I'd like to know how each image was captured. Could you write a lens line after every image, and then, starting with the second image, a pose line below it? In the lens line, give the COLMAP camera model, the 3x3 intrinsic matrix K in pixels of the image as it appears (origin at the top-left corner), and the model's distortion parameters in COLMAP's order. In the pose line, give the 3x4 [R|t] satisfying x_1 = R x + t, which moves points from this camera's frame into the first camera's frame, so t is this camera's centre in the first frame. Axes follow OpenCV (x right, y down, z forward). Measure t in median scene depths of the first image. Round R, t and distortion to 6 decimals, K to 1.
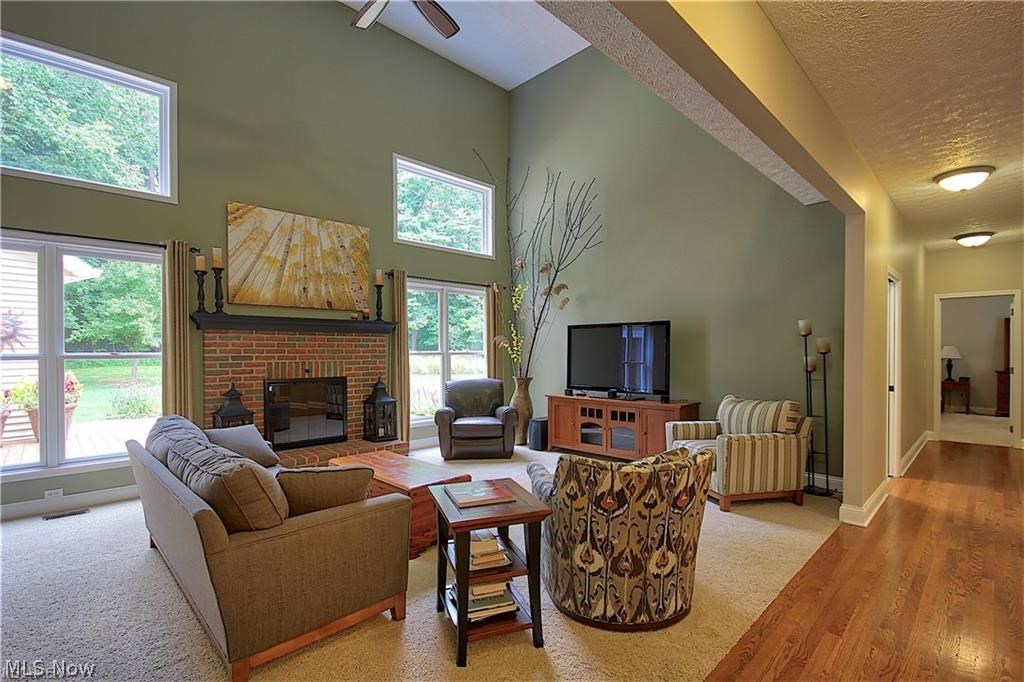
lens RADIAL K [[478.9, 0, 514.0], [0, 478.9, 340.7], [0, 0, 1]] dist [-0.001837, -0.000190]
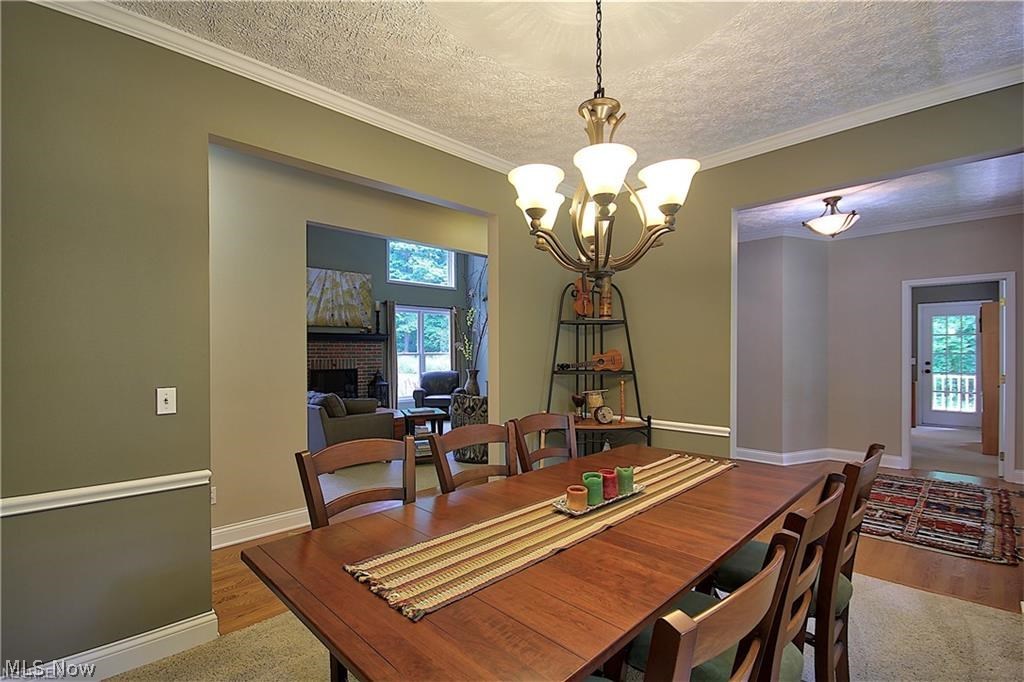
lens RADIAL K [[478.9, 0, 511.5], [0, 478.9, 347.4], [0, 0, 1]] dist [-0.001837, -0.000190]
pose [[0.999989, -0.001069, 0.004605, 0.141930], [0.001017, 0.999935, 0.011389, -0.012242], [-0.004617, -0.011384, 0.999925, -0.543383]]
